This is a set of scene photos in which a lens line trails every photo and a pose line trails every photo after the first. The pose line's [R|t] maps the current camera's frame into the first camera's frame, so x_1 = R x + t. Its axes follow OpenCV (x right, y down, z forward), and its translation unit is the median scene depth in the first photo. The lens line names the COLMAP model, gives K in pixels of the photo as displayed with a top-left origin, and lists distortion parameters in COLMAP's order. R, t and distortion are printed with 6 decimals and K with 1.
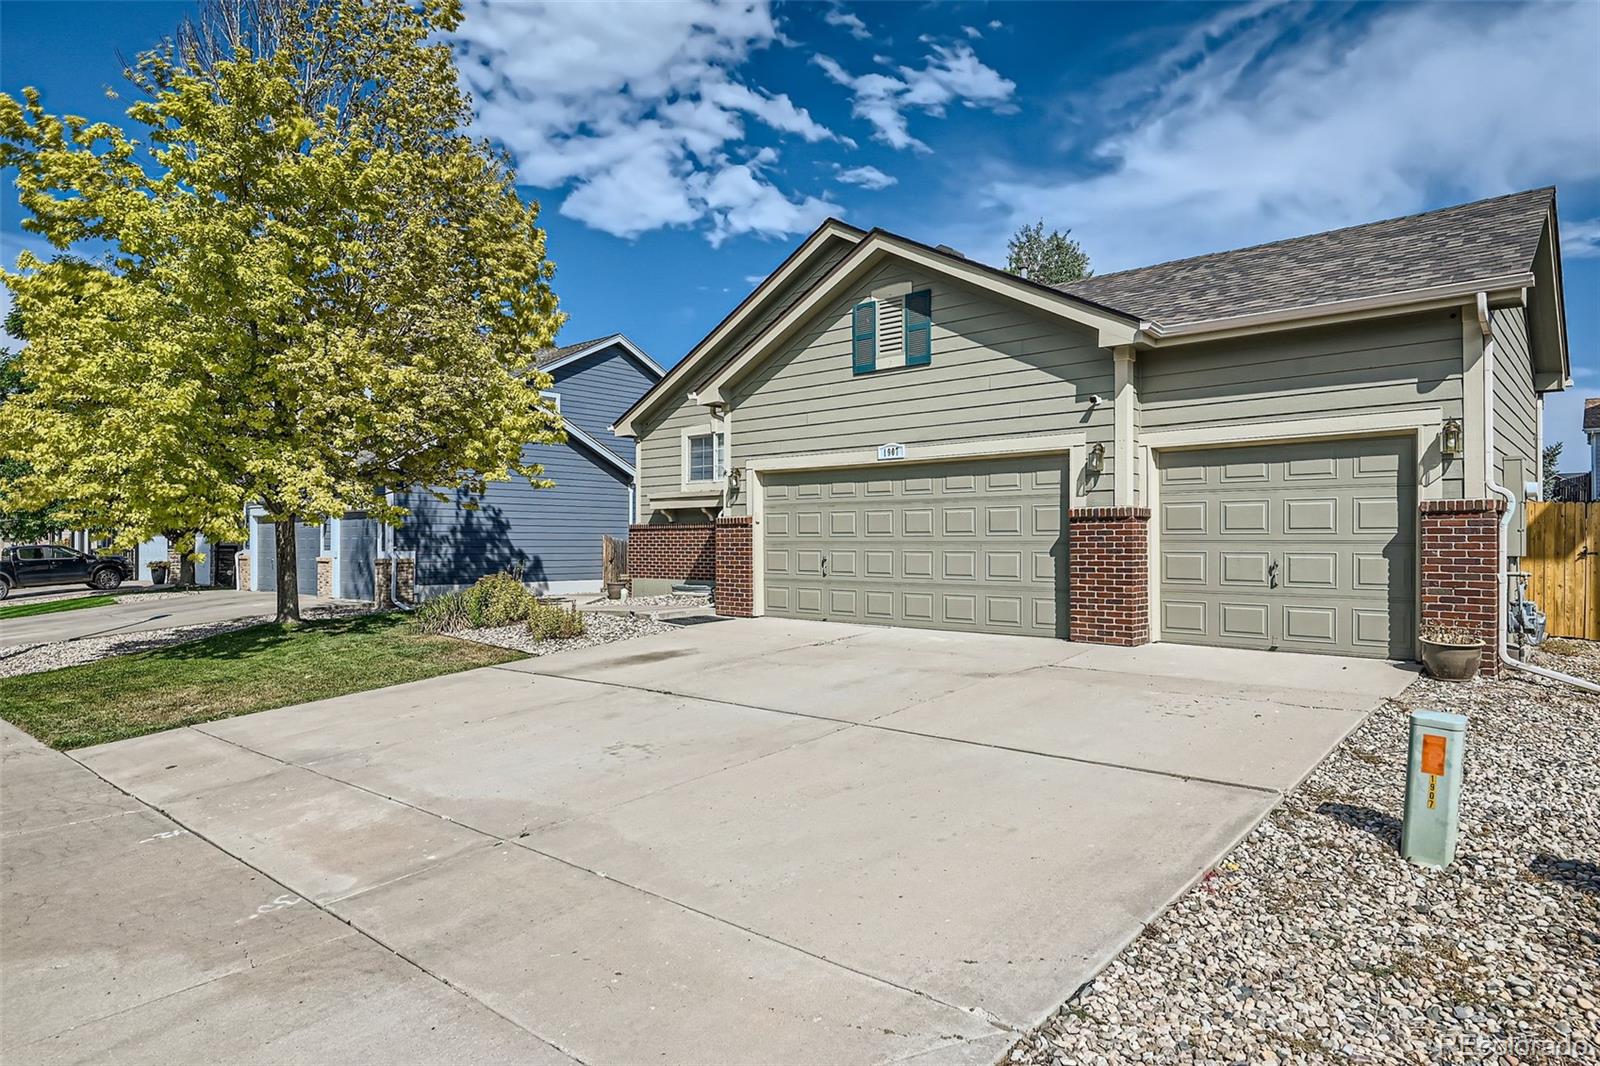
lens RADIAL K [[946.9, 0, 800.0], [0, 946.9, 533.0], [0, 0, 1]] dist [-0.001866, 0.000171]
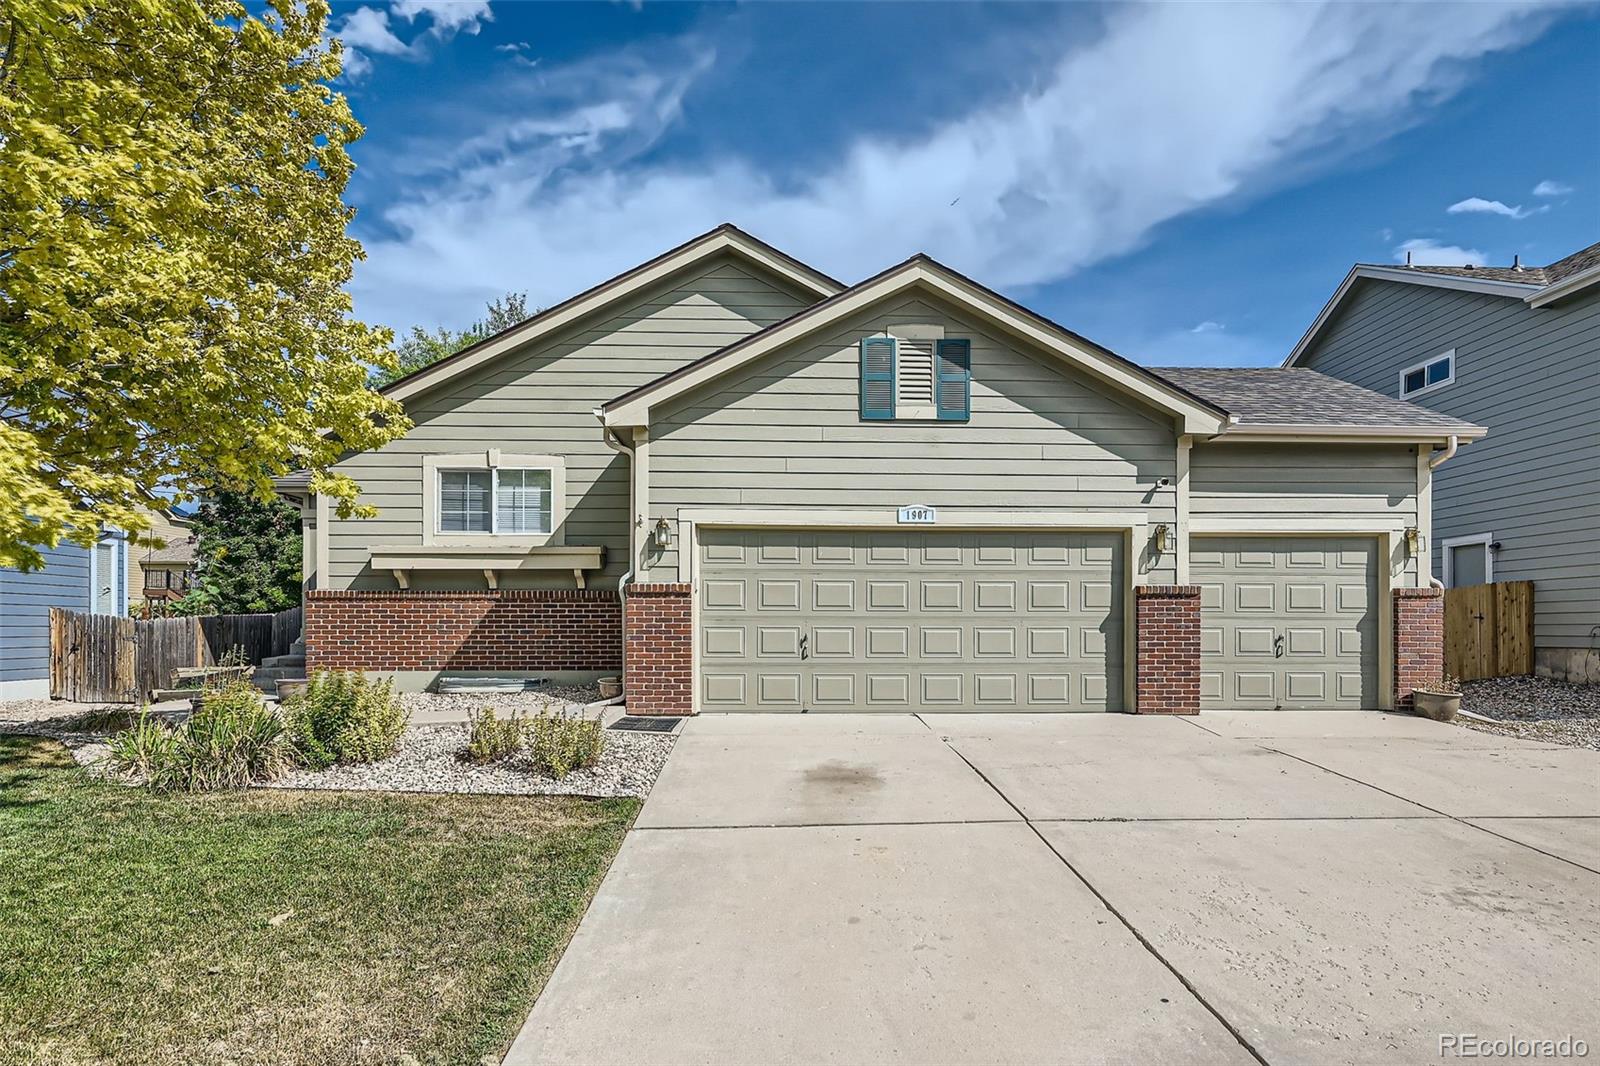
lens RADIAL K [[923.0, 0, 801.6], [0, 923.0, 632.1], [0, 0, 1]] dist [-0.033398, 0.000617]
pose [[0.726307, -0.008613, 0.687316, -0.580370], [-0.008934, 0.999719, 0.021968, 0.005316], [-0.687312, -0.022096, 0.726026, 0.456867]]
